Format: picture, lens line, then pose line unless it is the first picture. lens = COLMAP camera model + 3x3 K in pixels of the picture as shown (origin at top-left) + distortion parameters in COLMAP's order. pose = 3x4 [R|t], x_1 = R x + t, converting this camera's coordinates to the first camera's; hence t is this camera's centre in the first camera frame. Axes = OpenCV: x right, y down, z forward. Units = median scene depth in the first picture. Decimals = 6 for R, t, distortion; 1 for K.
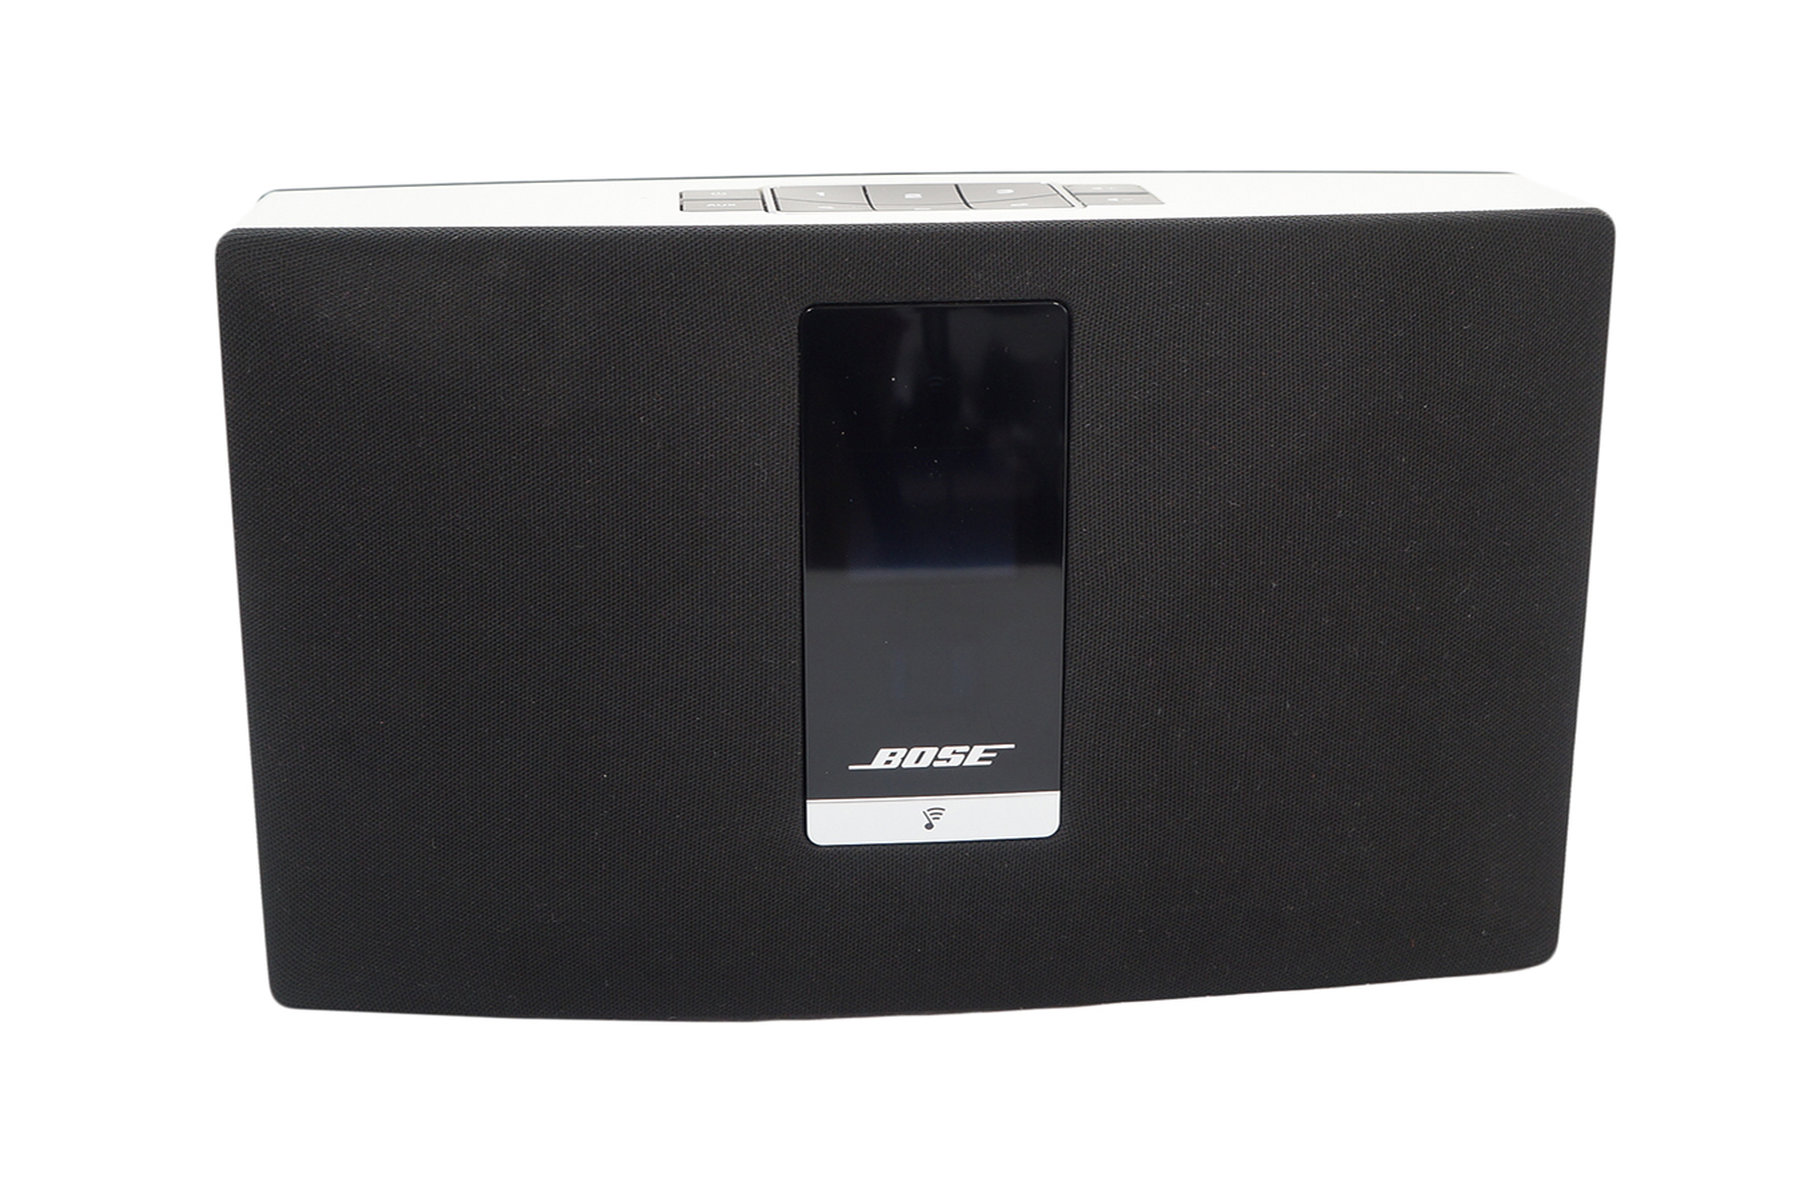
lens RADIAL K [[2116.4, 0, 900.0], [0, 2116.4, 597.0], [0, 0, 1]] dist [-0.001673, 0.000558]
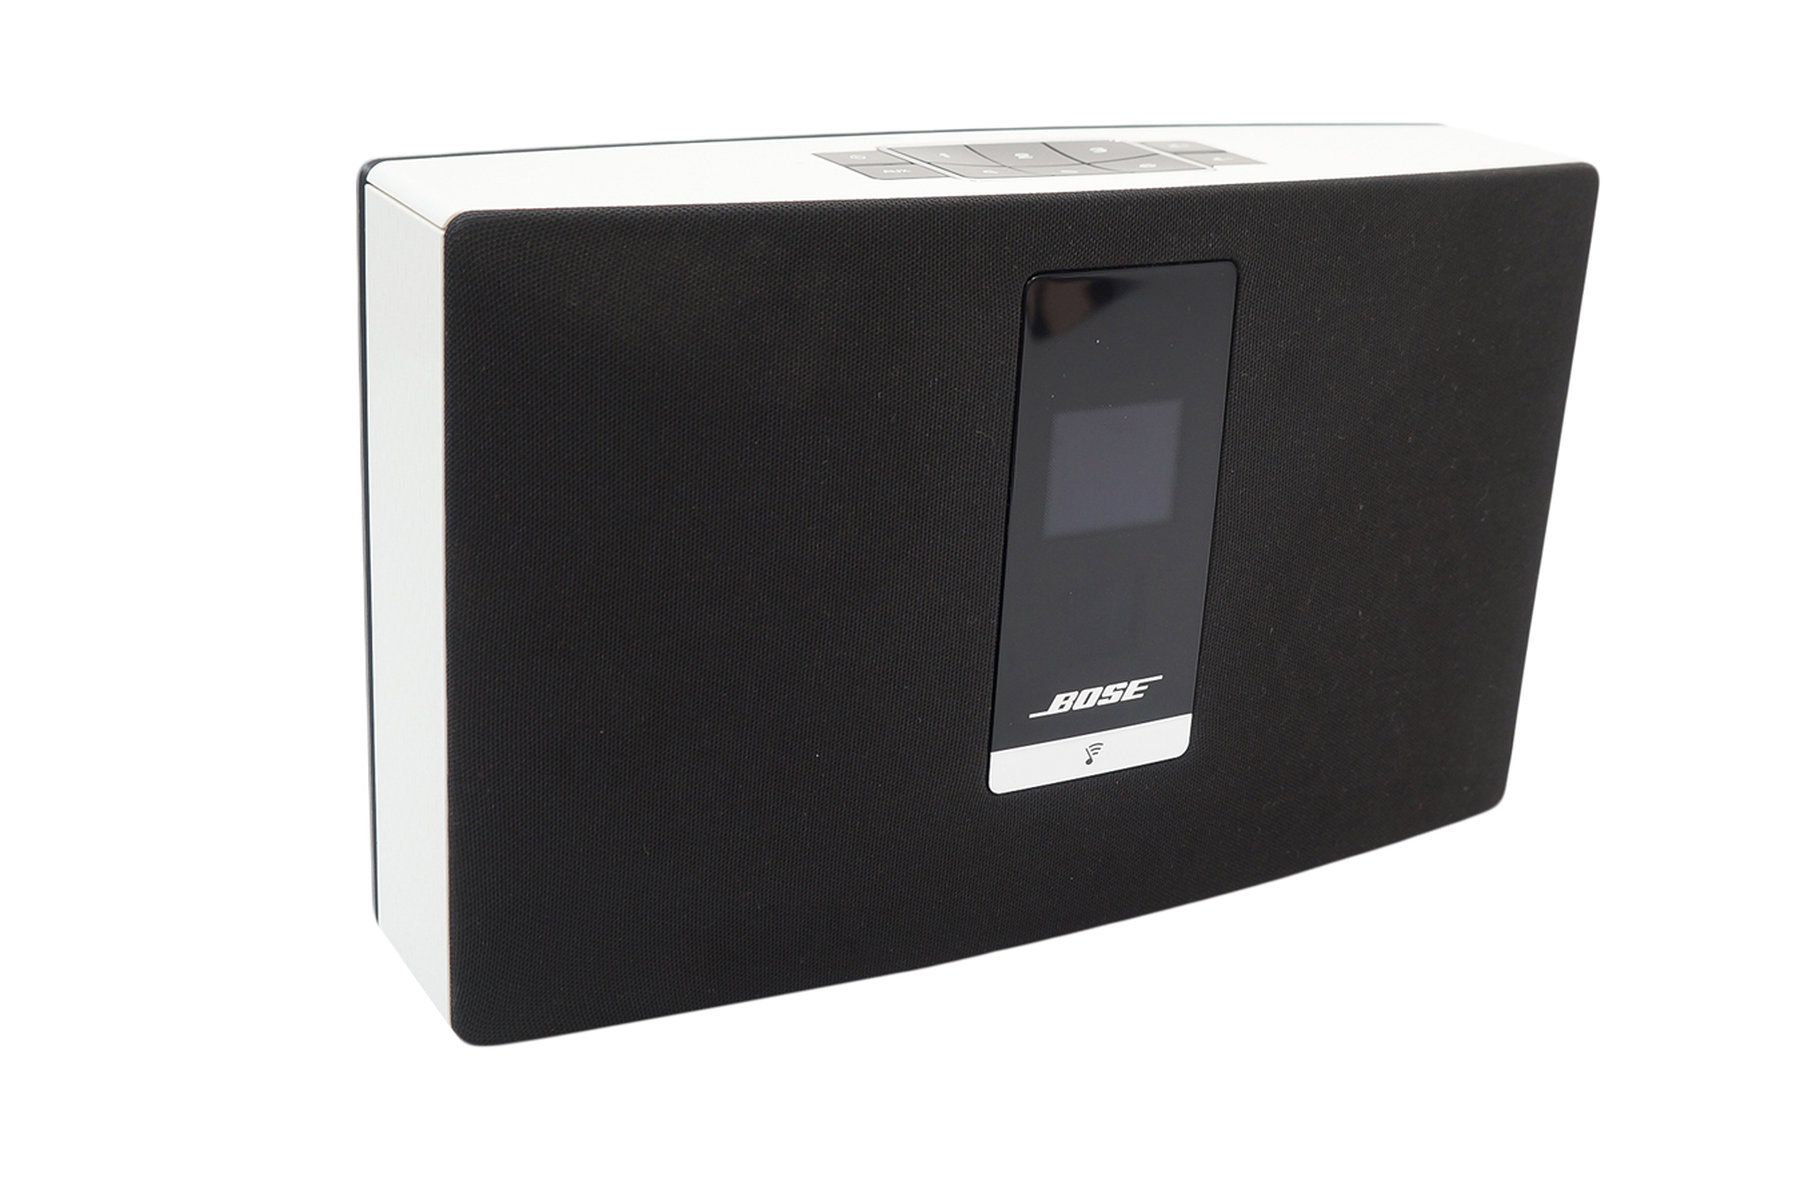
lens RADIAL K [[2116.4, 0, 900.0], [0, 2116.4, 597.0], [0, 0, 1]] dist [-0.001673, 0.000558]
pose [[0.902863, -0.099879, 0.418167, -0.508215], [0.073533, 0.994183, 0.078696, -0.063576], [-0.423594, -0.040303, 0.904955, 0.090994]]
